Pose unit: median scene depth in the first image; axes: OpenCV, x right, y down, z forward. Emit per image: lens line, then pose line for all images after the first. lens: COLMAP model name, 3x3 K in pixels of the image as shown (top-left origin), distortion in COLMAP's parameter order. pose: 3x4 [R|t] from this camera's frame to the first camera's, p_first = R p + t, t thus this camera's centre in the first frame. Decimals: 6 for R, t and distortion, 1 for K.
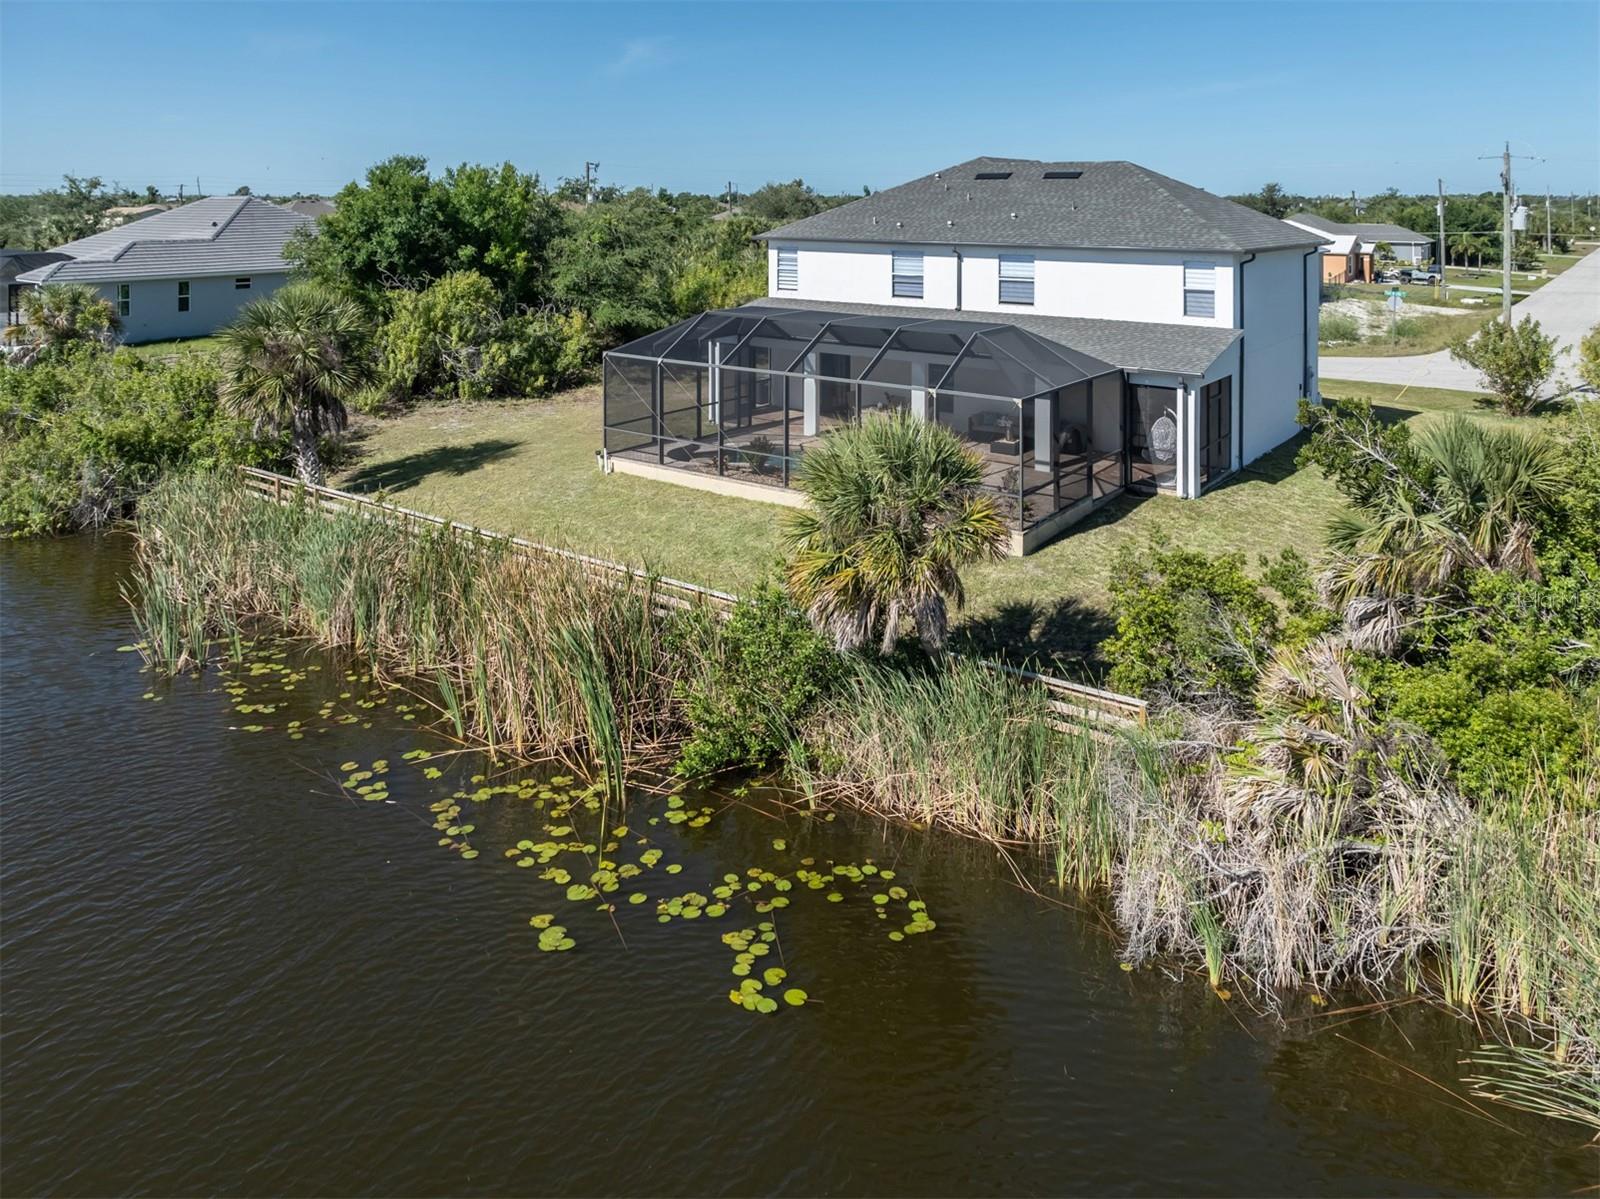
lens RADIAL K [[1115.2, 0, 845.7], [0, 1115.2, 526.3], [0, 0, 1]] dist [-0.028177, 0.009615]
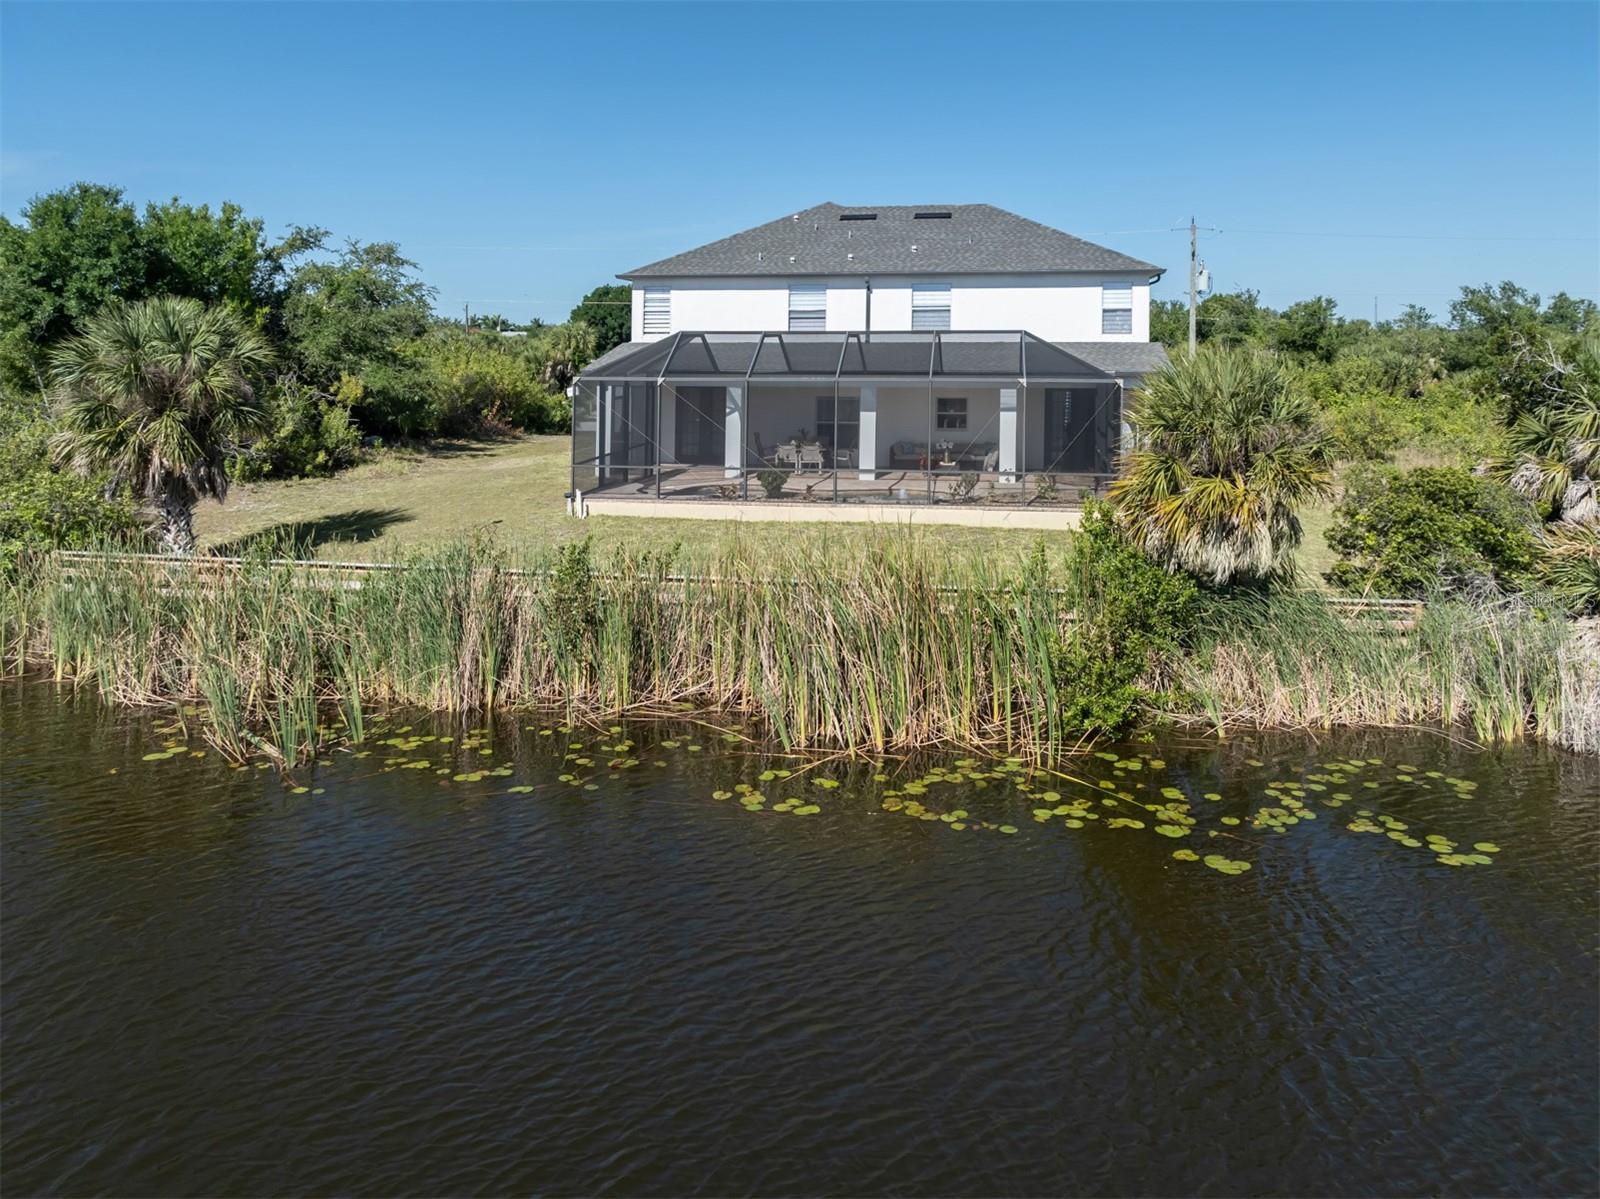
lens RADIAL K [[1115.2, 0, 844.7], [0, 1115.2, 643.2], [0, 0, 1]] dist [-0.028177, 0.009615]
pose [[0.894089, -0.117934, 0.432083, -0.381143], [0.127467, 0.991818, 0.006946, 0.062334], [-0.429367, 0.048866, 0.901807, 0.130773]]
